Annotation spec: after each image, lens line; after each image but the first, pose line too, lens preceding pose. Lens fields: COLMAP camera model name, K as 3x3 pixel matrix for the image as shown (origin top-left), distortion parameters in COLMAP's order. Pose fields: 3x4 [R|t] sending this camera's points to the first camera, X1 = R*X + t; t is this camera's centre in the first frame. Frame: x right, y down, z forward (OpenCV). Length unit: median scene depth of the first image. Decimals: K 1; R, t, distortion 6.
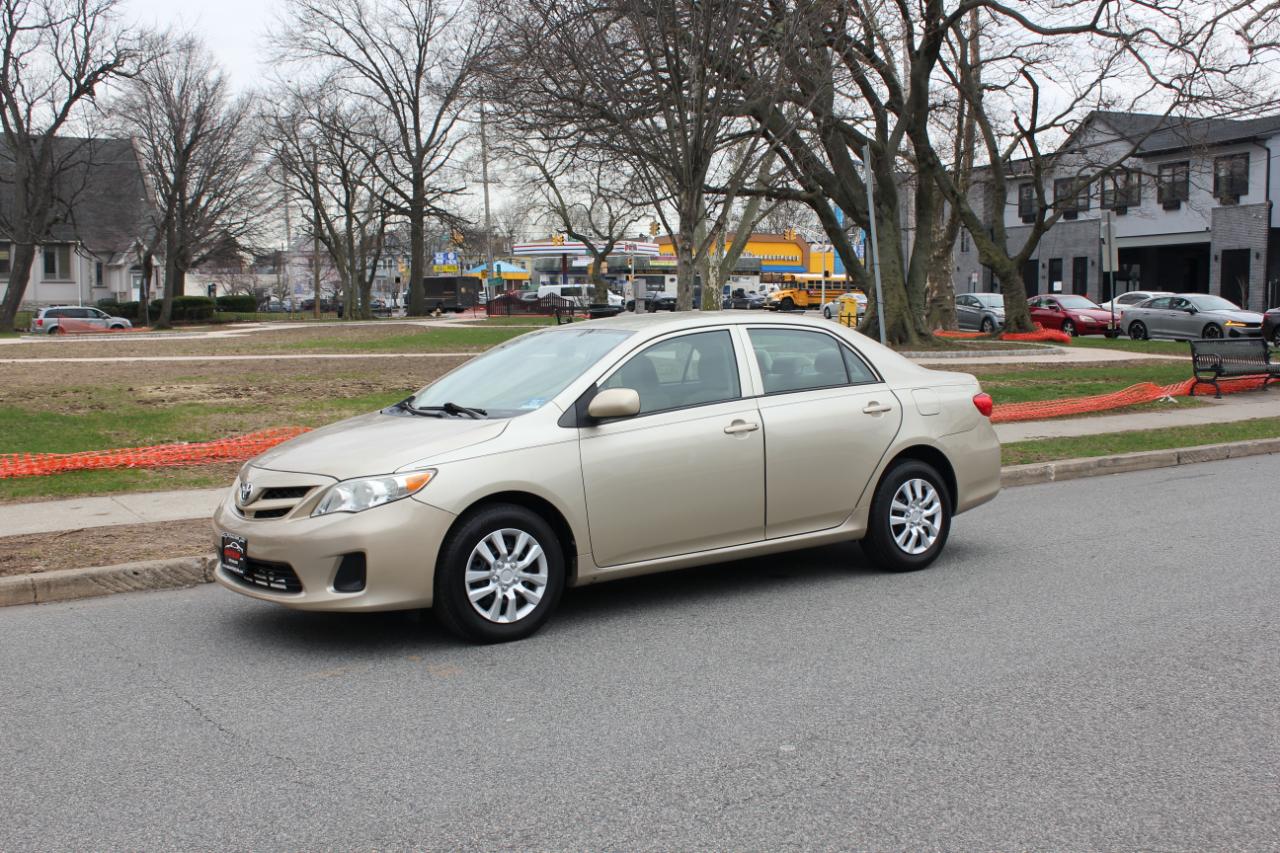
lens RADIAL K [[1610.4, 0, 629.7], [0, 1610.4, 432.0], [0, 0, 1]] dist [-0.065460, 0.000000]
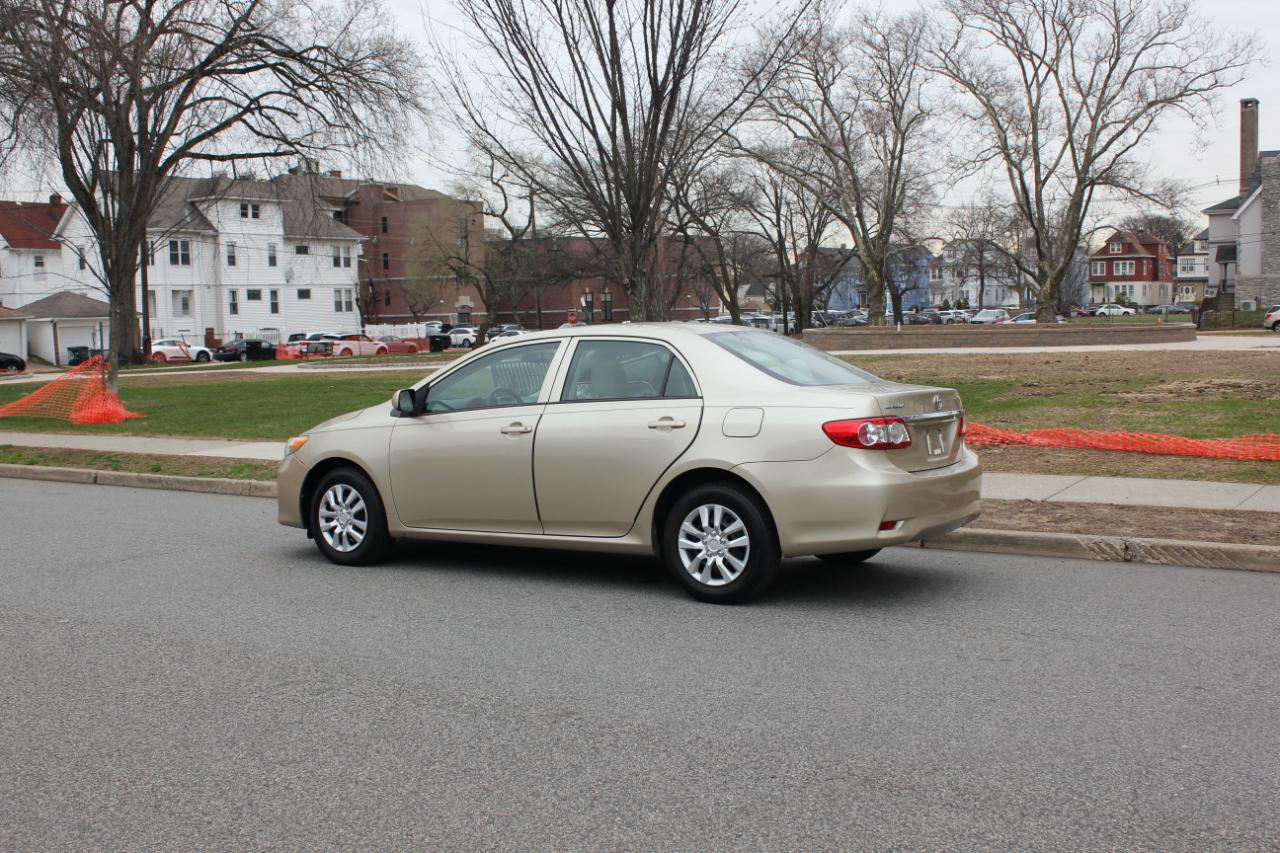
lens RADIAL K [[1610.4, 0, 637.0], [0, 1610.4, 423.4], [0, 0, 1]] dist [-0.065460, 0.000000]
pose [[0.268471, 0.068396, -0.960856, 0.452612], [-0.057311, 0.996843, 0.054944, -0.028229], [0.961581, 0.040316, 0.271544, 0.296625]]
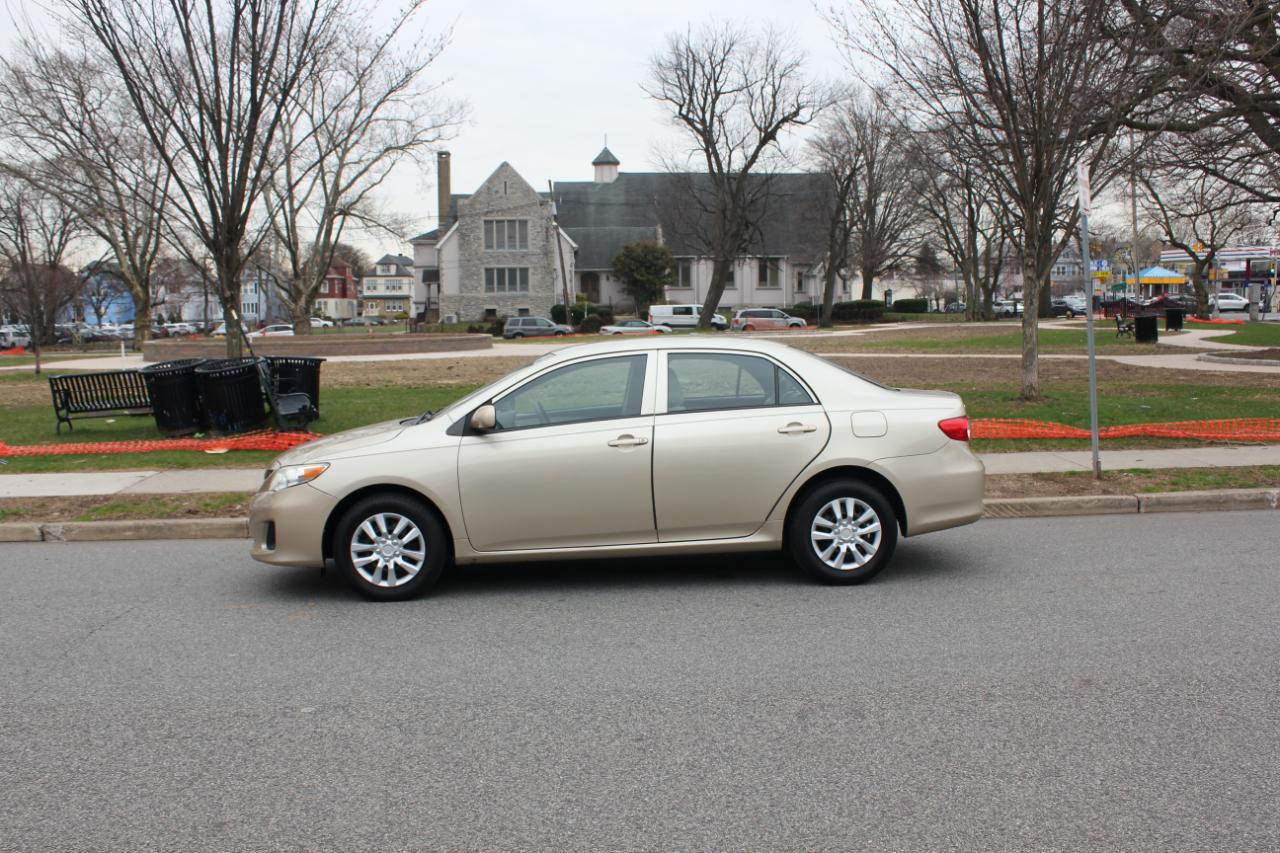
lens RADIAL K [[1354.2, 0, 650.5], [0, 1354.2, 447.2], [0, 0, 1]] dist [-0.090838, 0.000000]
pose [[0.823415, 0.054434, -0.564823, 0.241422], [-0.036296, 0.998402, 0.043308, -0.015770], [0.566278, -0.015160, 0.824075, 0.080933]]
